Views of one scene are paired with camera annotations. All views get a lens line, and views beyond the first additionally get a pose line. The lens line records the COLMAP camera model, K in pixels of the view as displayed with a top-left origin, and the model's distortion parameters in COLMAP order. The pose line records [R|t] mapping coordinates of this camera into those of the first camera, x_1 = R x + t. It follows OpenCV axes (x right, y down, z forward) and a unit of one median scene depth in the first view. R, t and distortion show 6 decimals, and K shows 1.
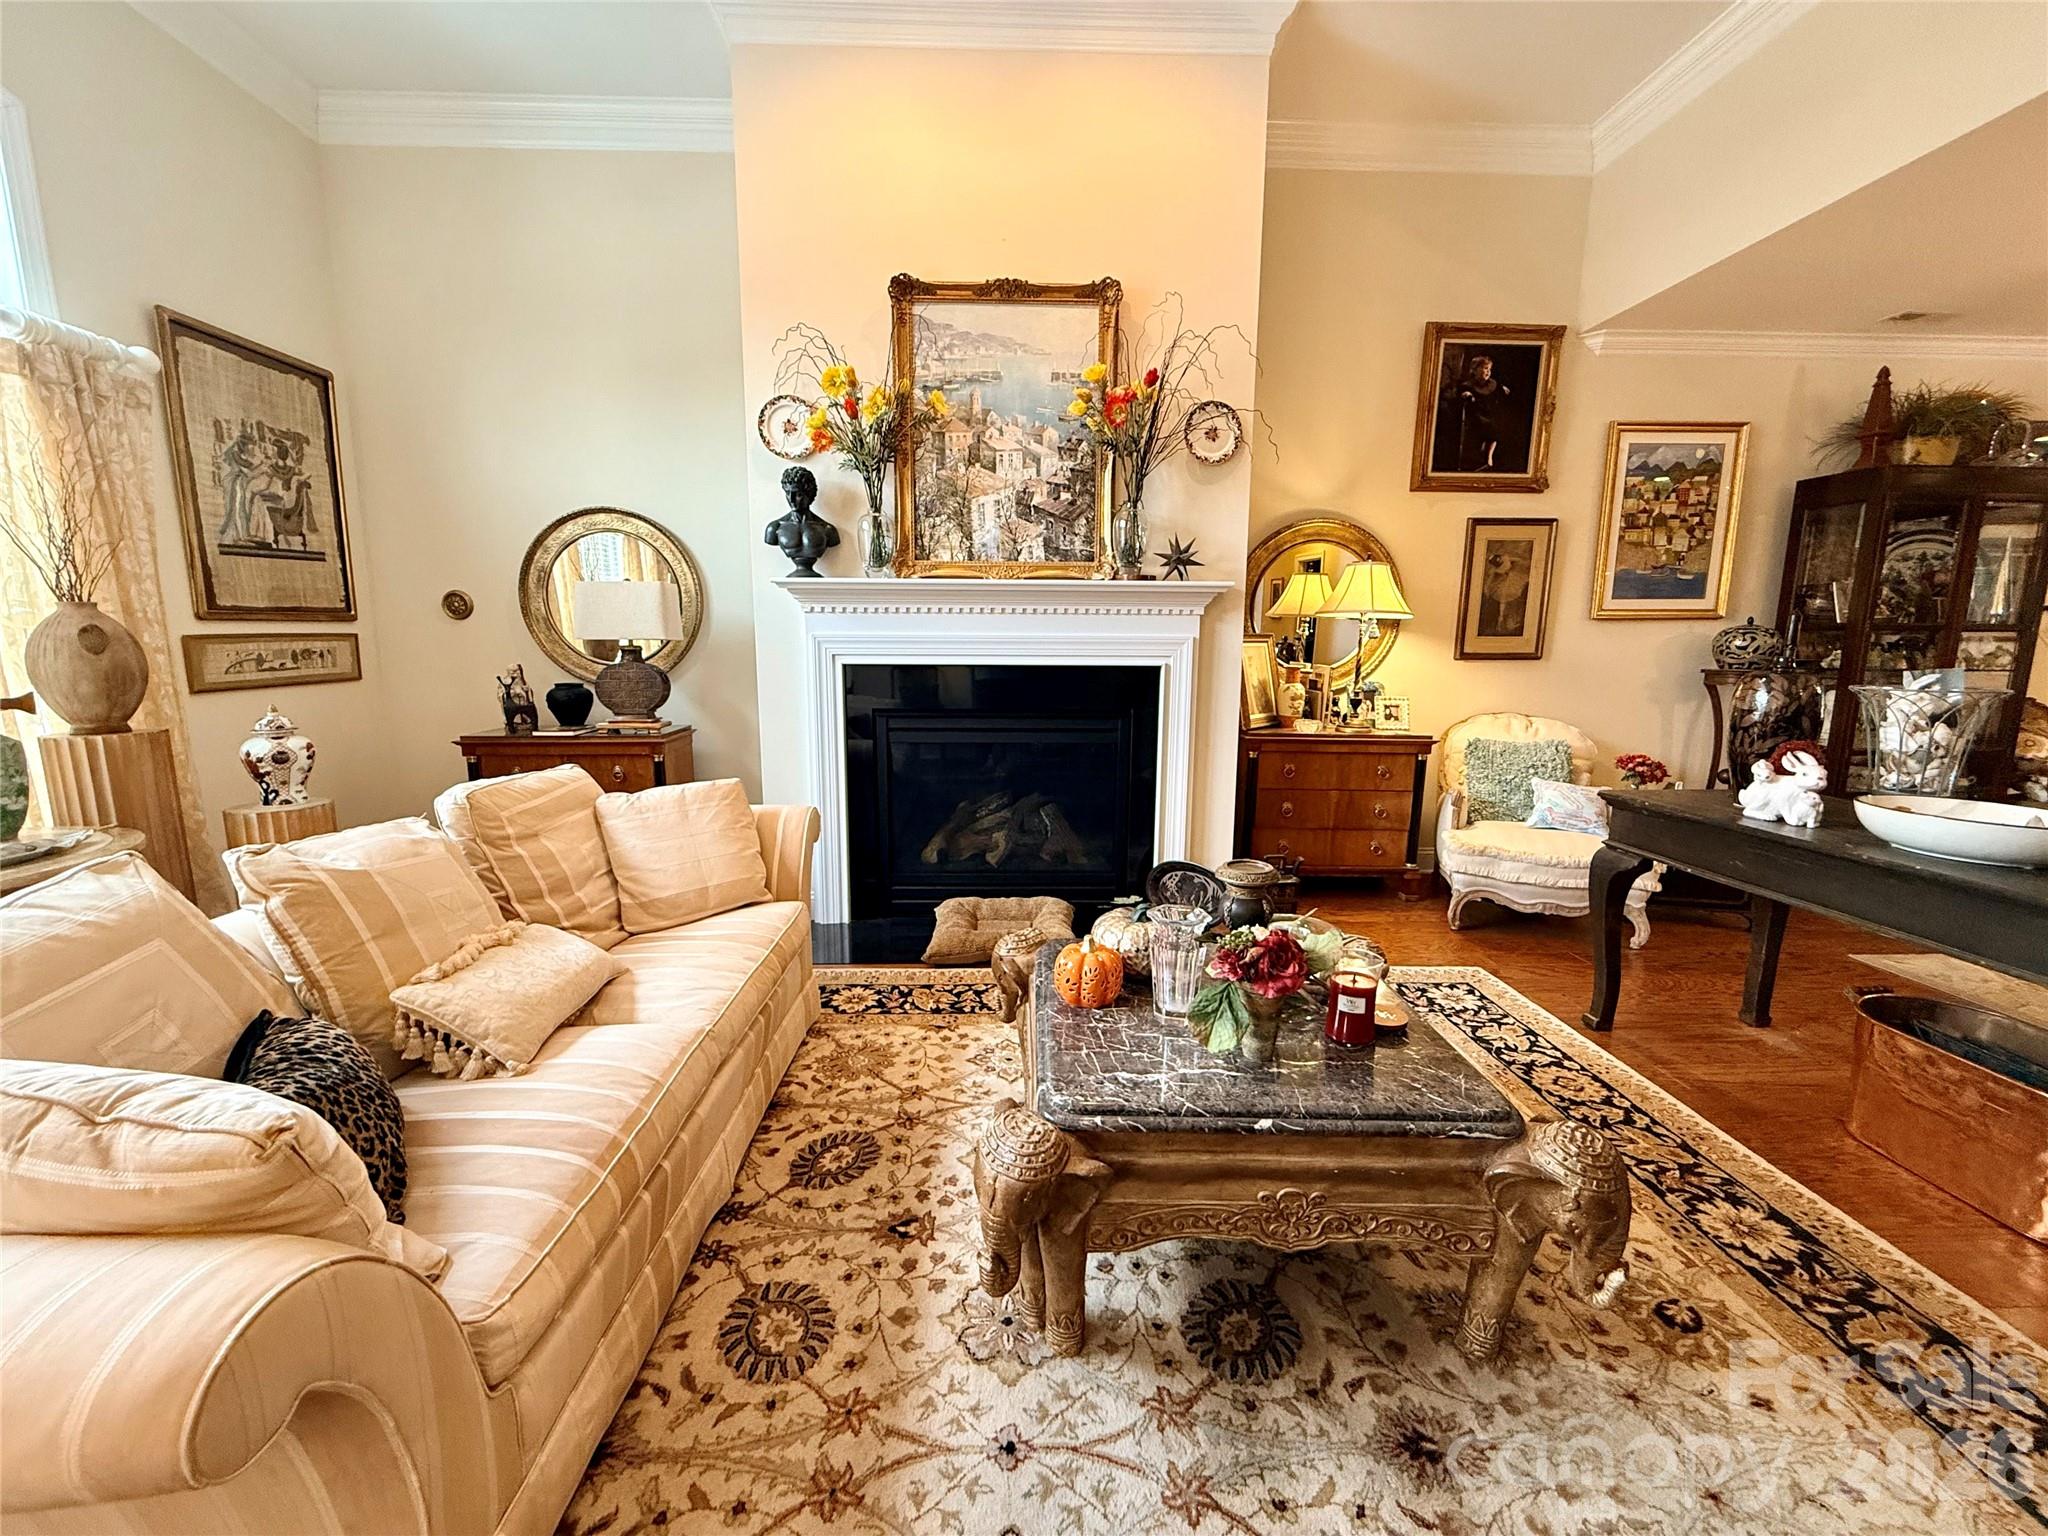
lens RADIAL K [[815.0, 0, 1015.7], [0, 815.0, 767.7], [0, 0, 1]] dist [-0.001398, -0.000336]
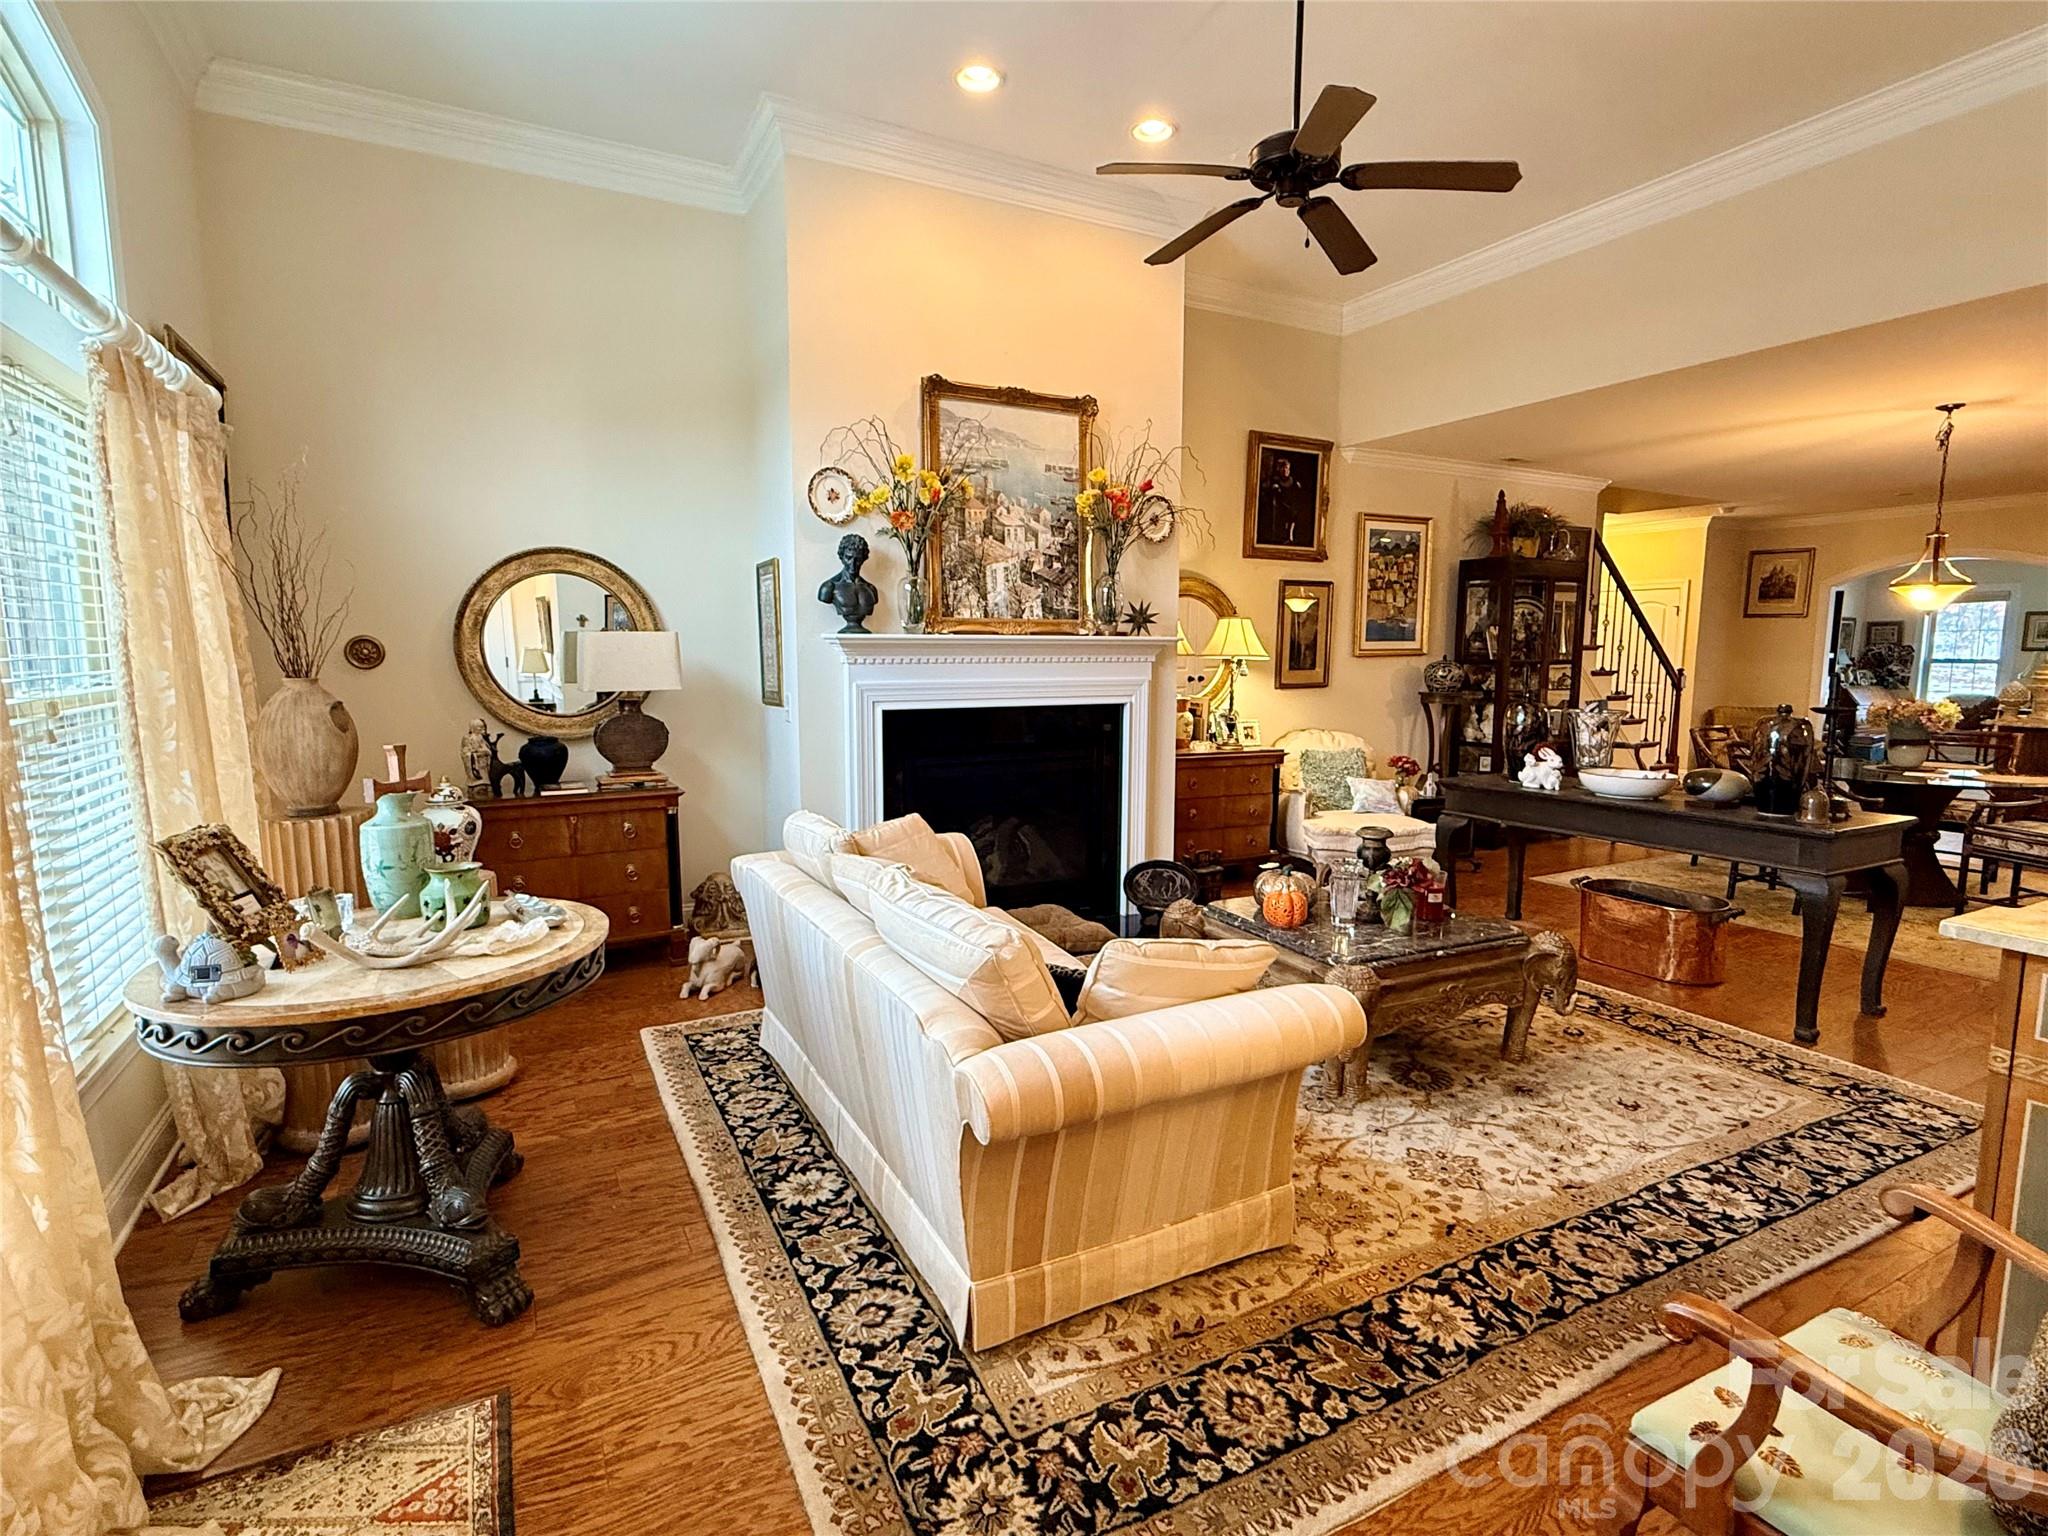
lens RADIAL K [[1005.7, 0, 1021.0], [0, 1005.7, 770.7], [0, 0, 1]] dist [-0.004586, -0.001111]
pose [[0.898196, -0.057724, 0.435790, -0.645994], [0.071911, 0.997281, -0.016116, -0.010977], [-0.433674, 0.045814, 0.899904, -0.296433]]
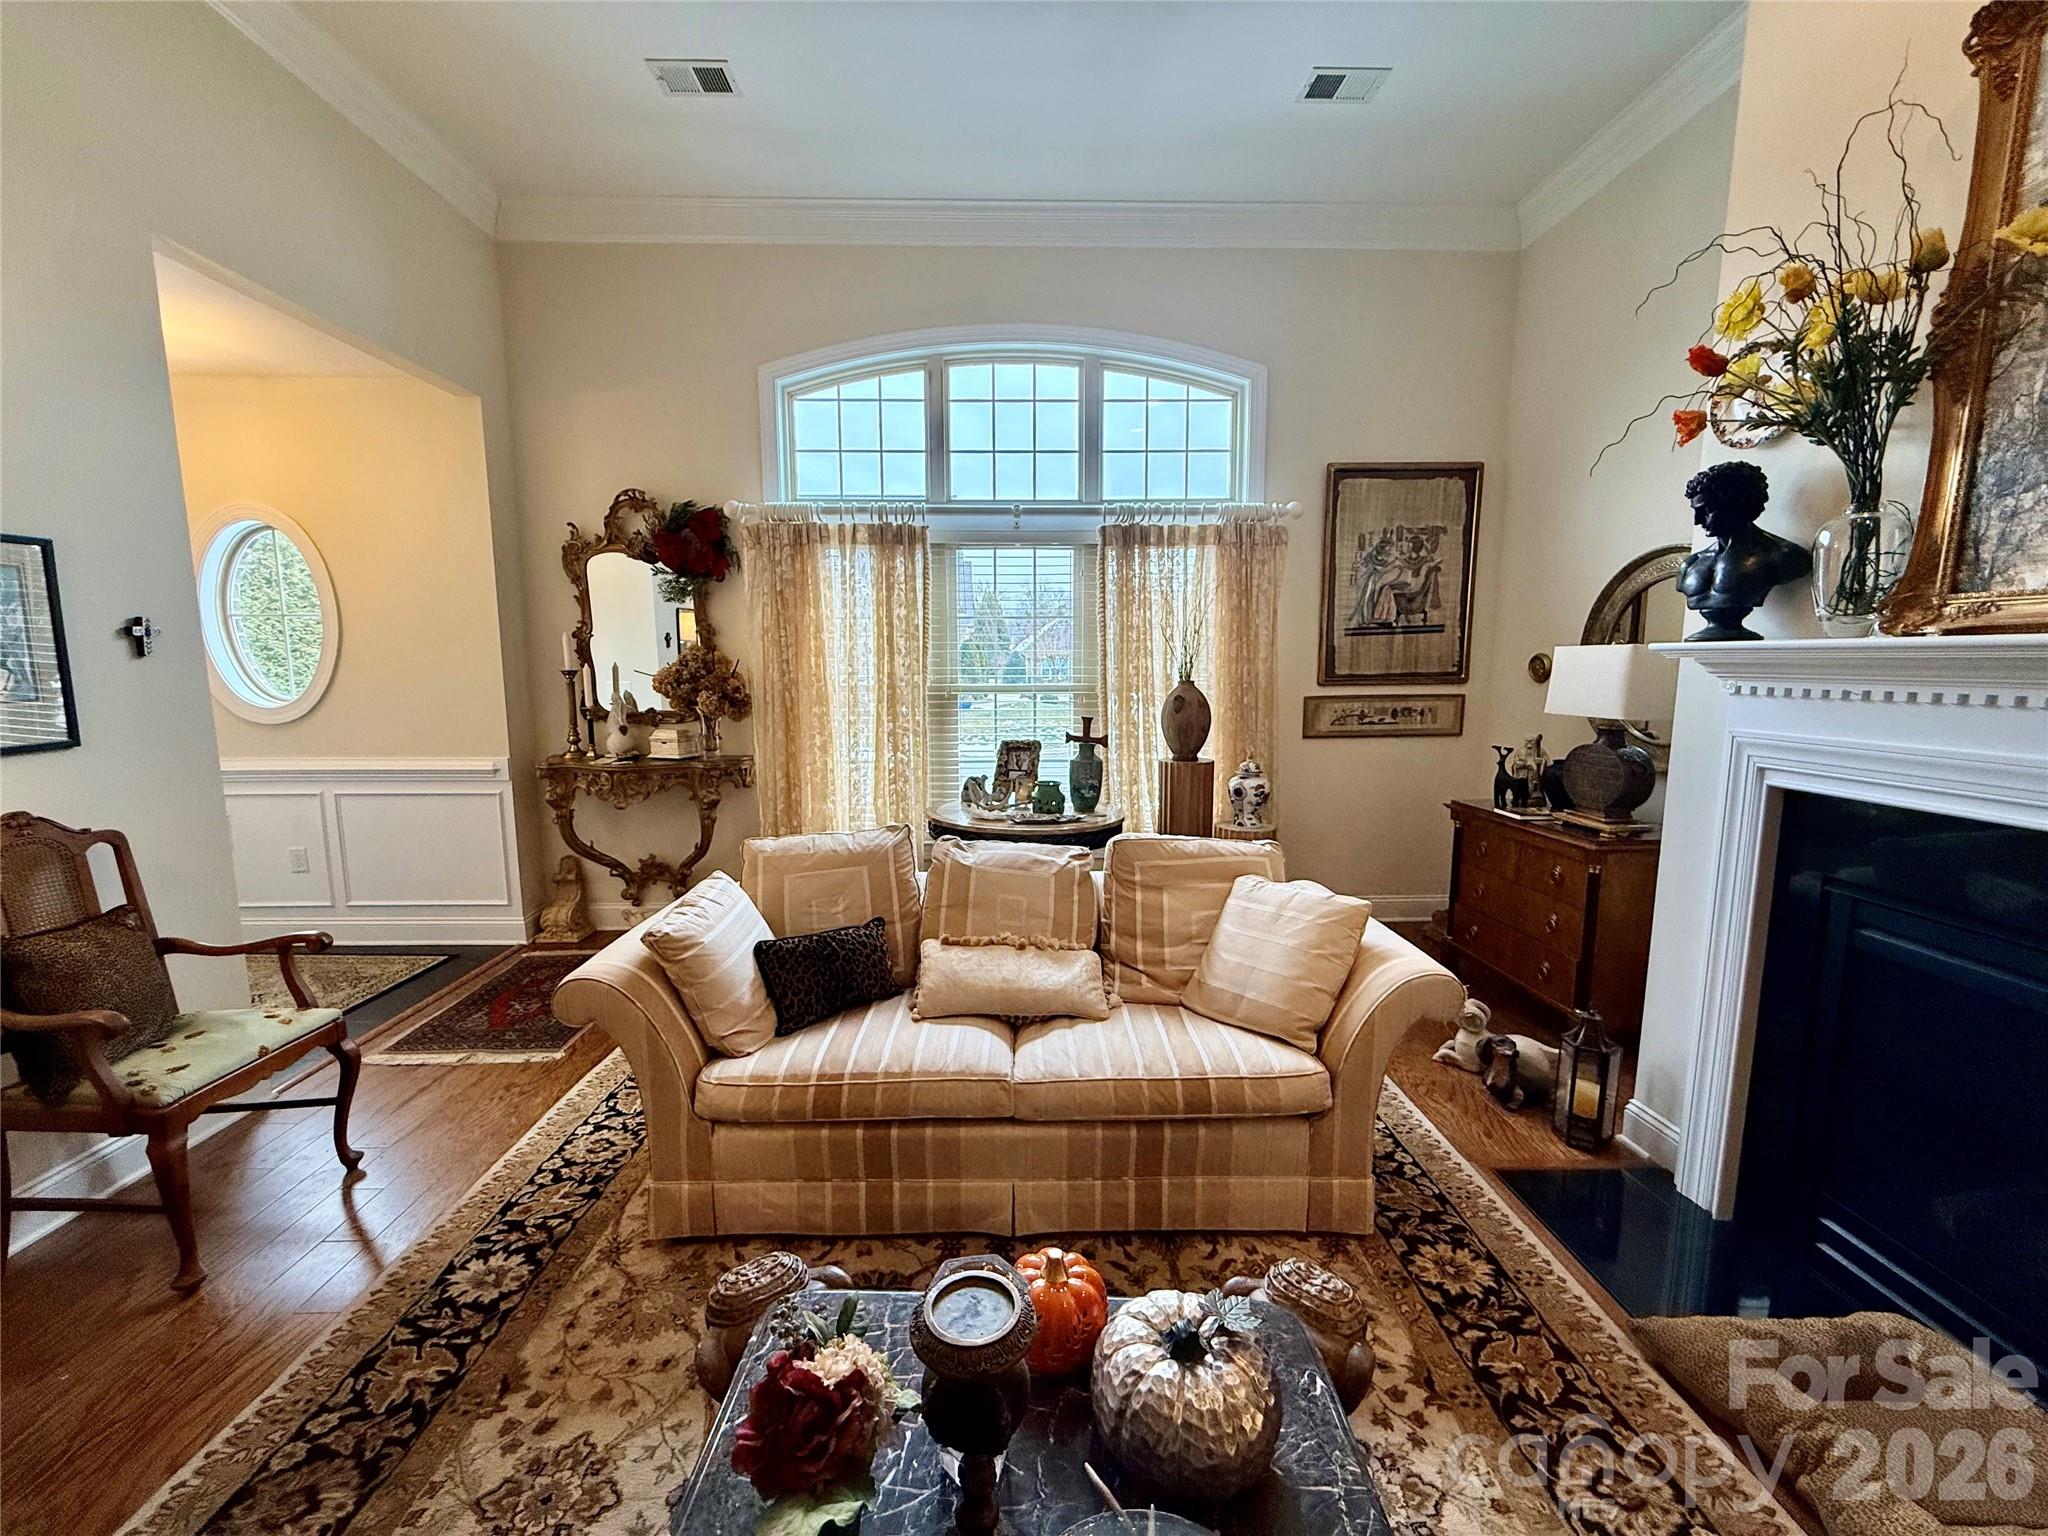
lens RADIAL K [[815.0, 0, 1019.0], [0, 815.0, 767.8], [0, 0, 1]] dist [-0.001398, -0.000336]
pose [[-0.007017, 0.124777, -0.992160, 0.360013], [-0.156358, 0.979843, 0.124334, -0.129791], [0.987676, 0.156005, 0.012634, 0.476022]]
